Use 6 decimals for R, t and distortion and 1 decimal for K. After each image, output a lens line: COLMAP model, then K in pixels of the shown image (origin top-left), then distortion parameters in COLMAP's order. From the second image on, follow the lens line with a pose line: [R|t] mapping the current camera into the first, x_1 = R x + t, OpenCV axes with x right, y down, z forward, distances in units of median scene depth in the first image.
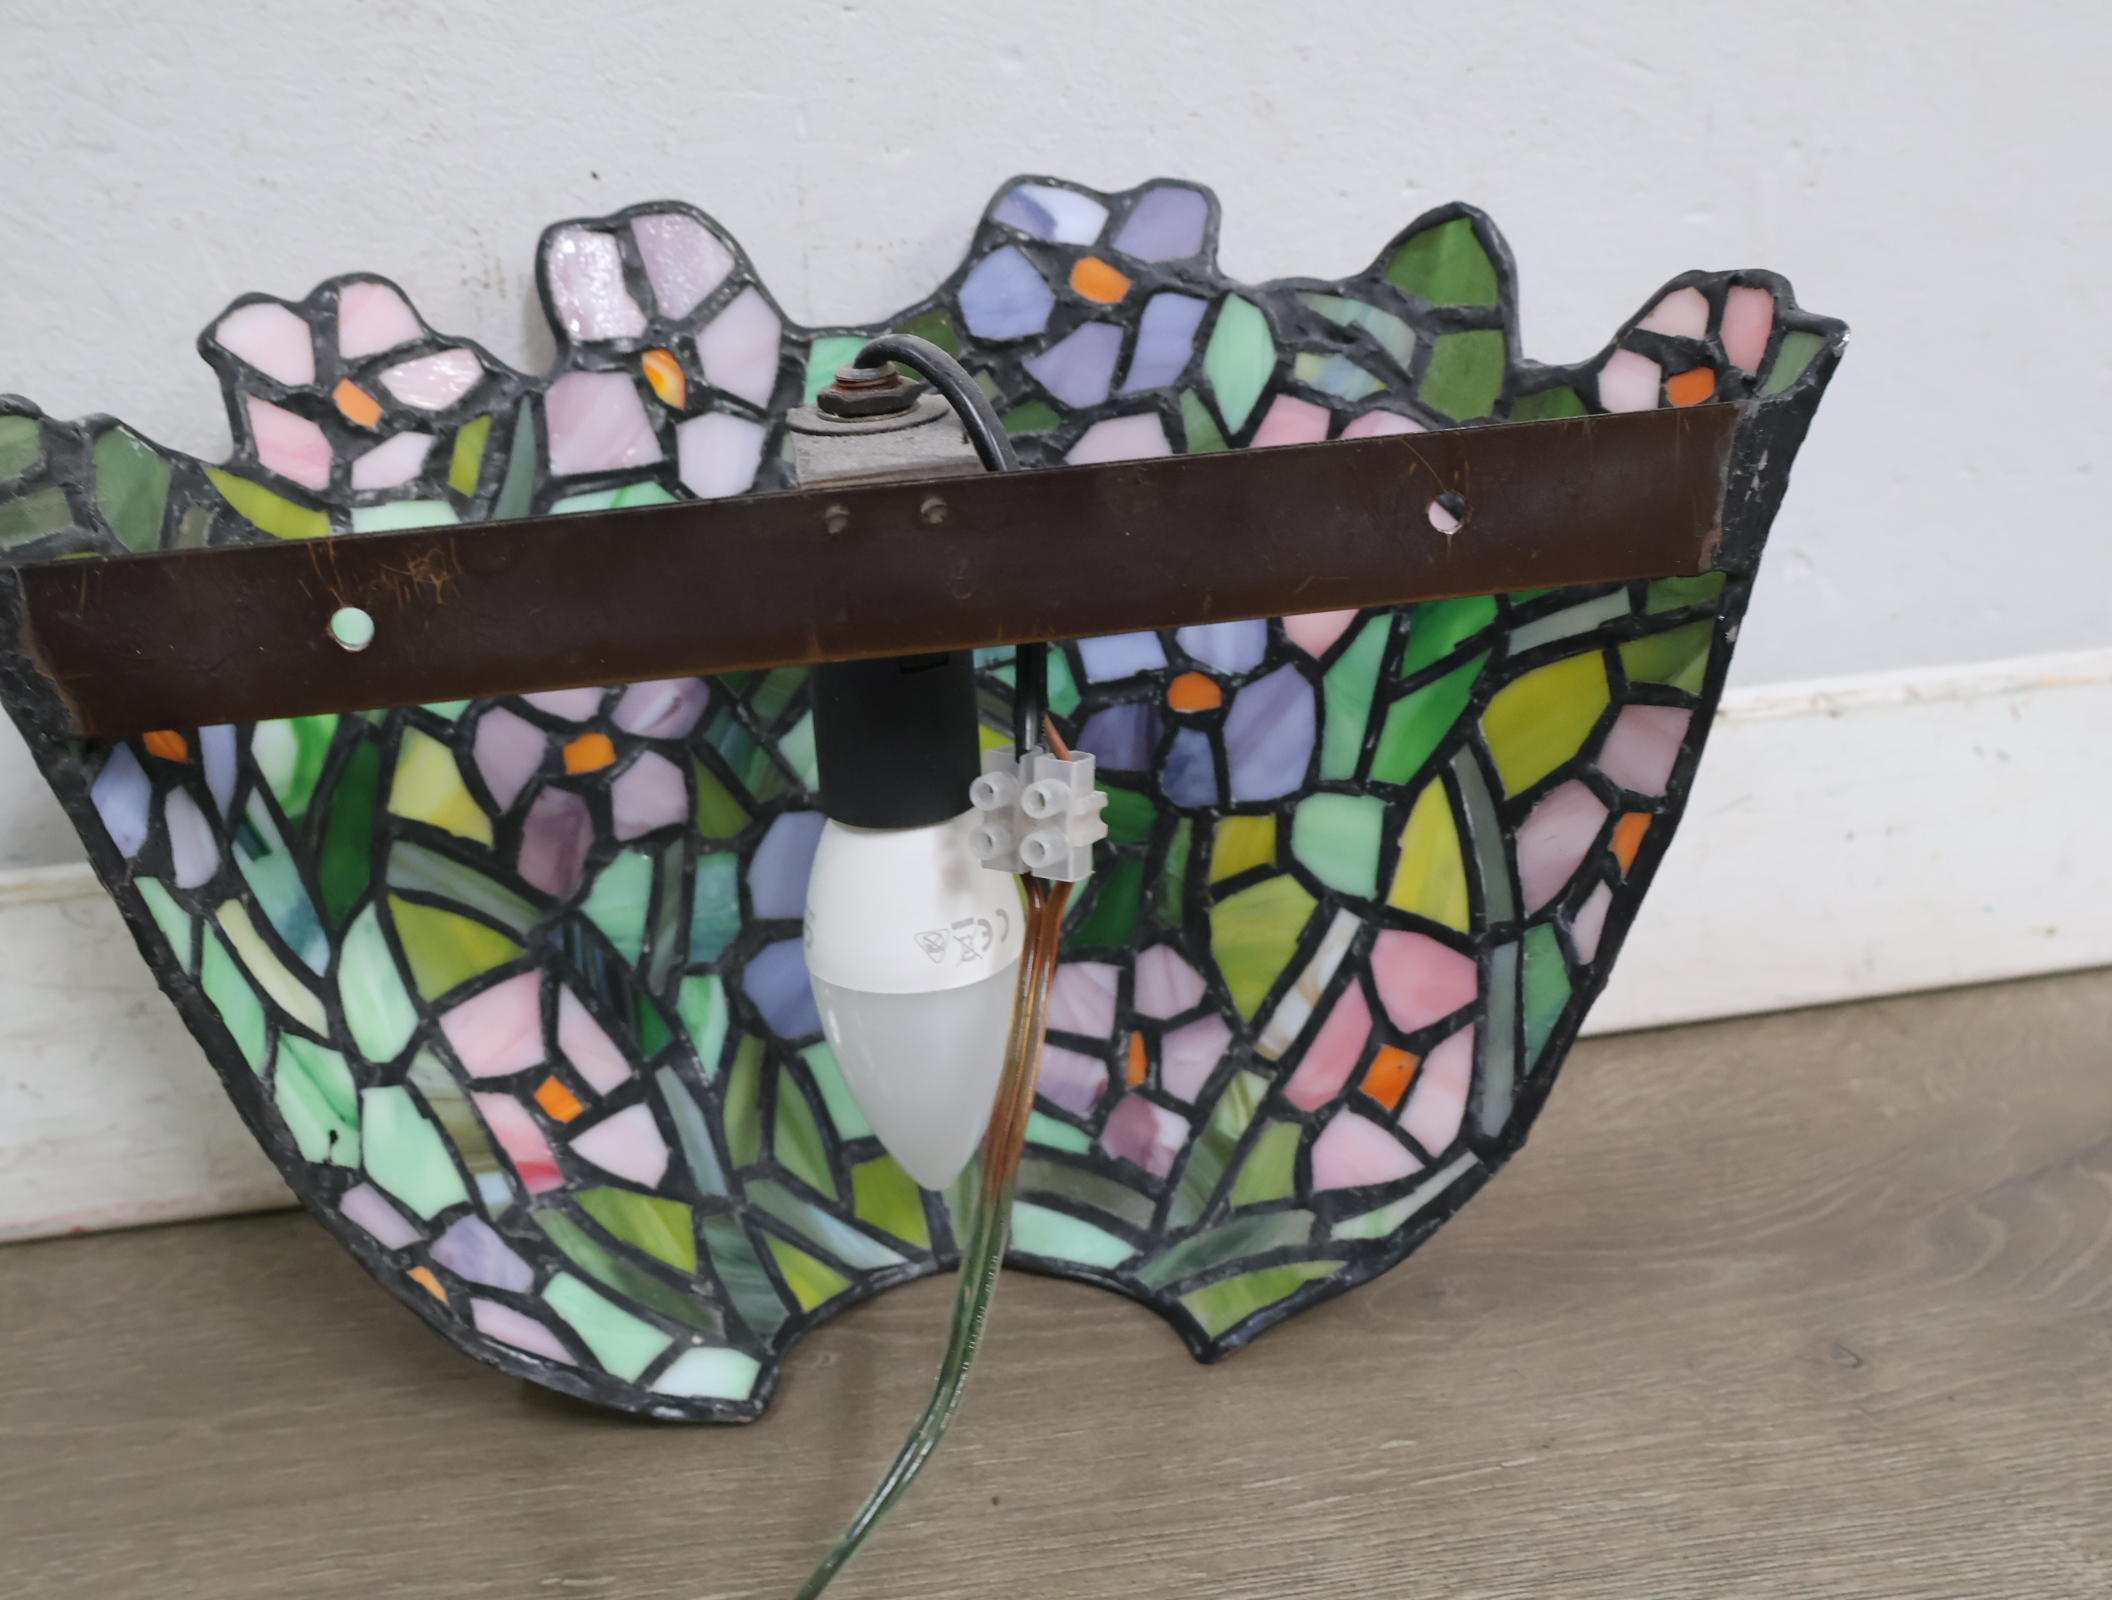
lens RADIAL K [[2484.4, 0, 1056.1], [0, 2484.4, 847.9], [0, 0, 1]] dist [0.032557, -0.011759]
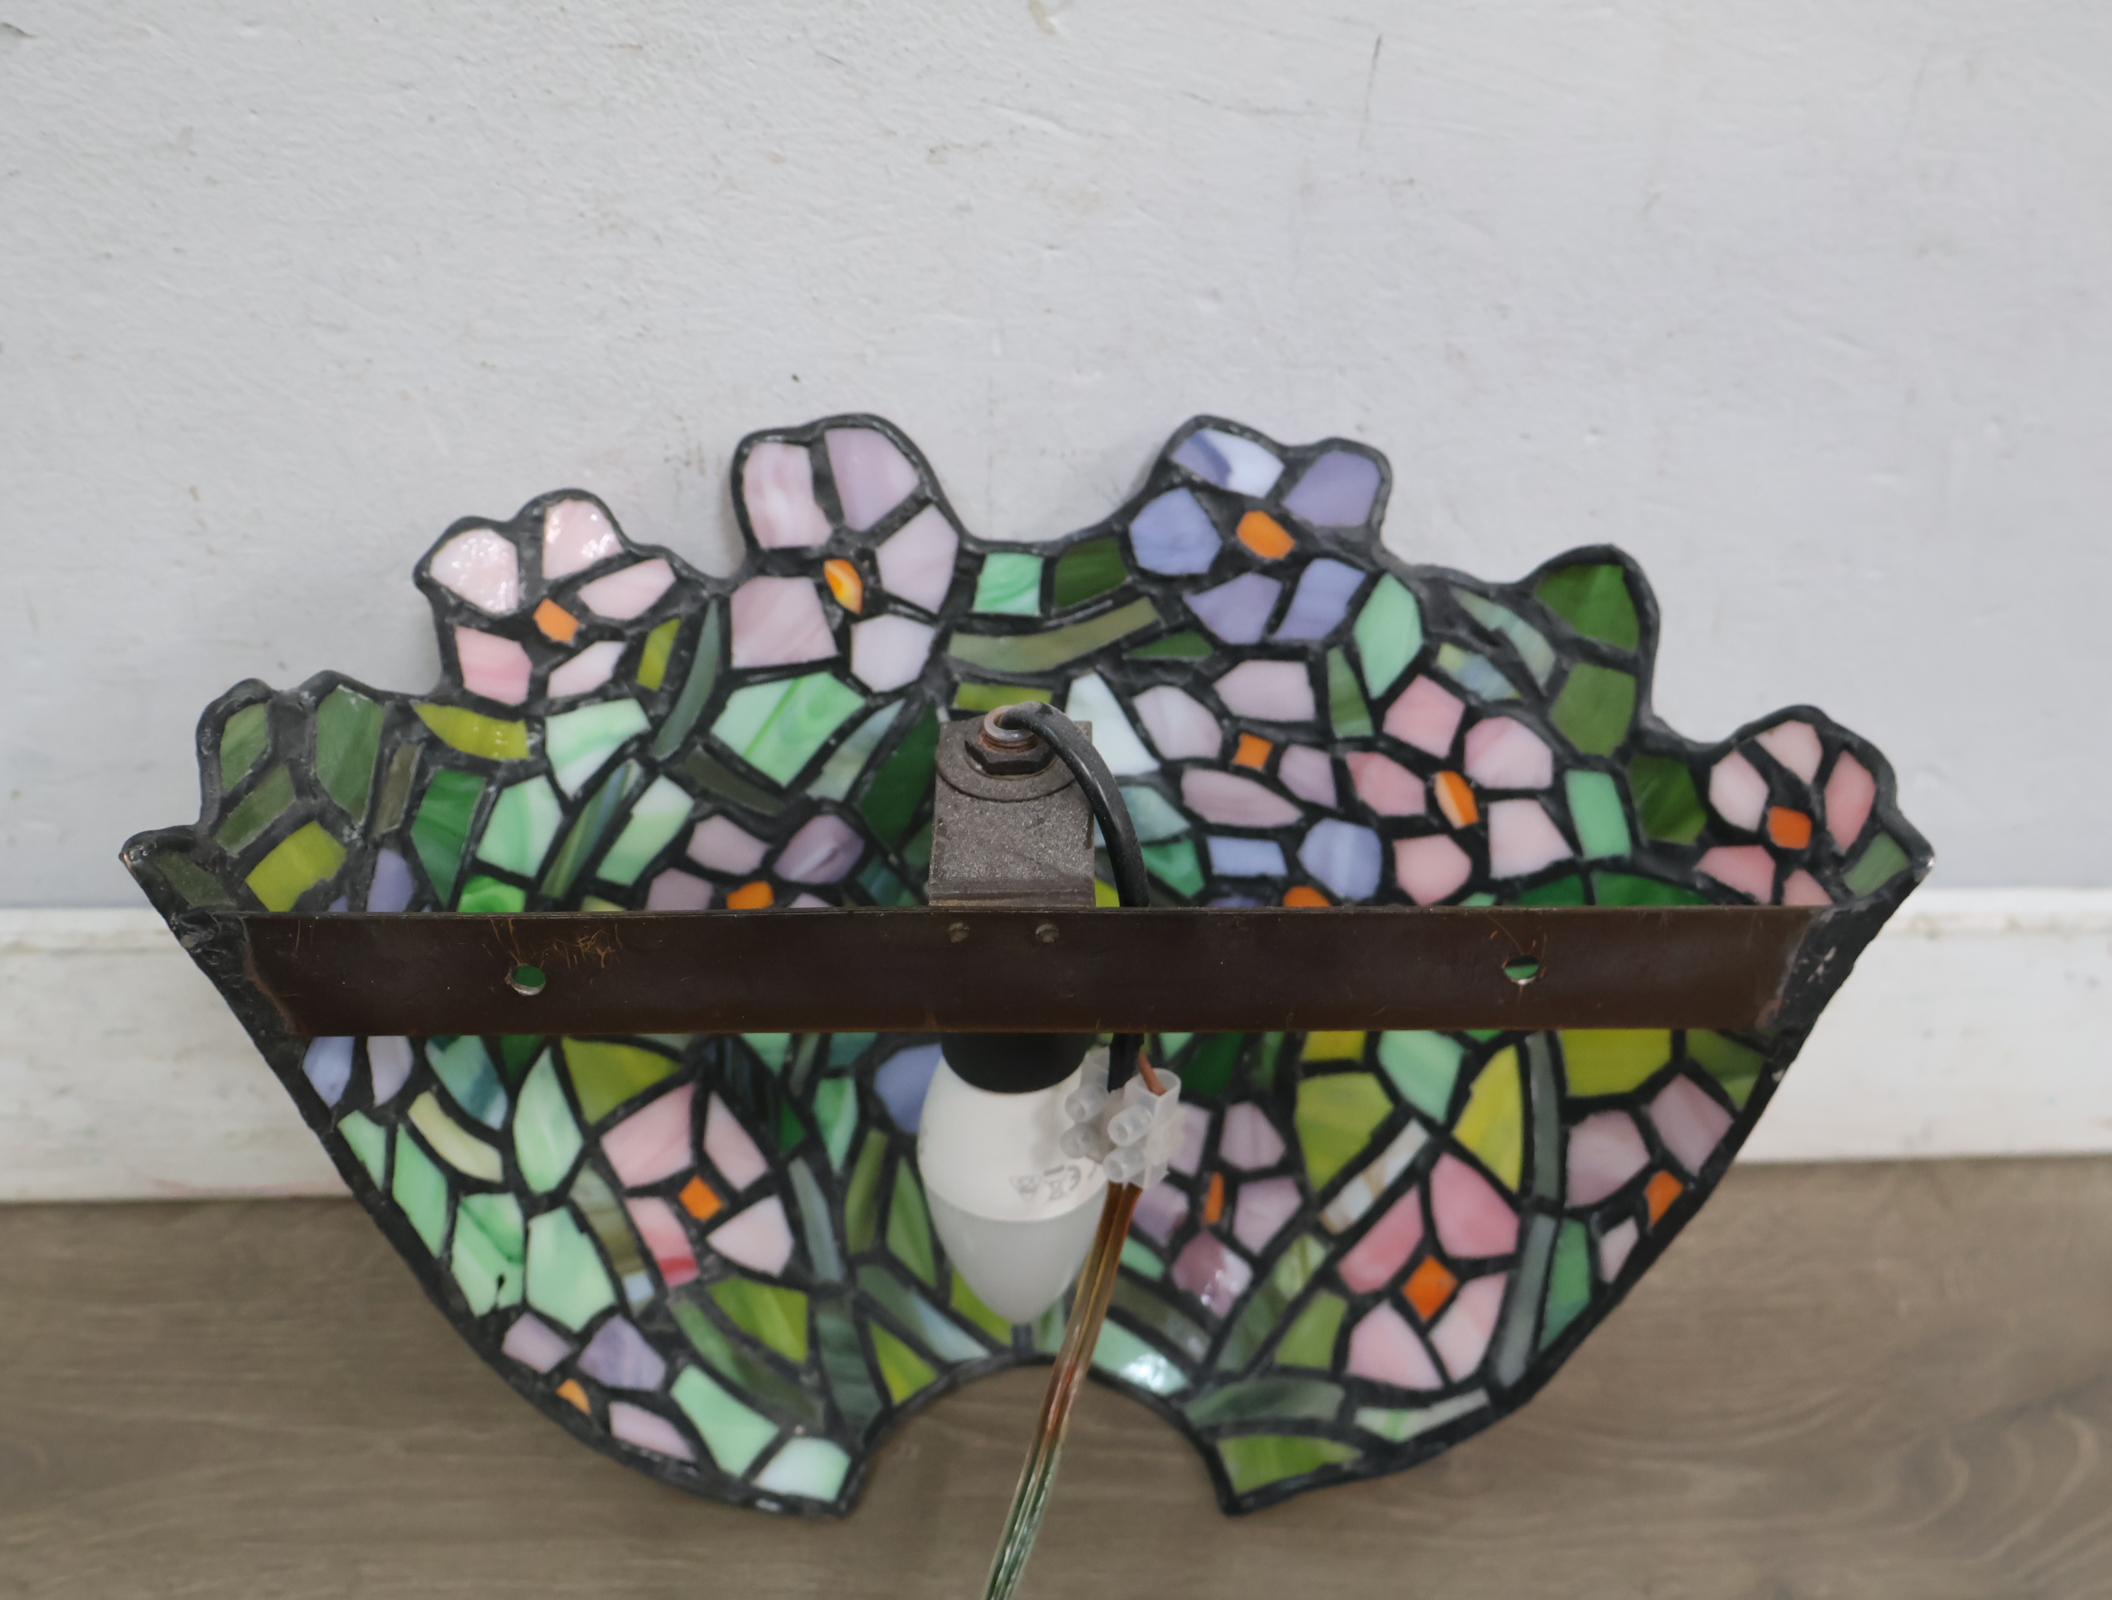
lens RADIAL K [[2484.4, 0, 1056.1], [0, 2484.4, 847.9], [0, 0, 1]] dist [0.032557, -0.011759]
pose [[0.988590, 0.130560, -0.075122, 0.026592], [-0.105068, 0.955053, 0.277192, -0.390083], [0.107935, -0.266136, 0.957873, -0.035007]]
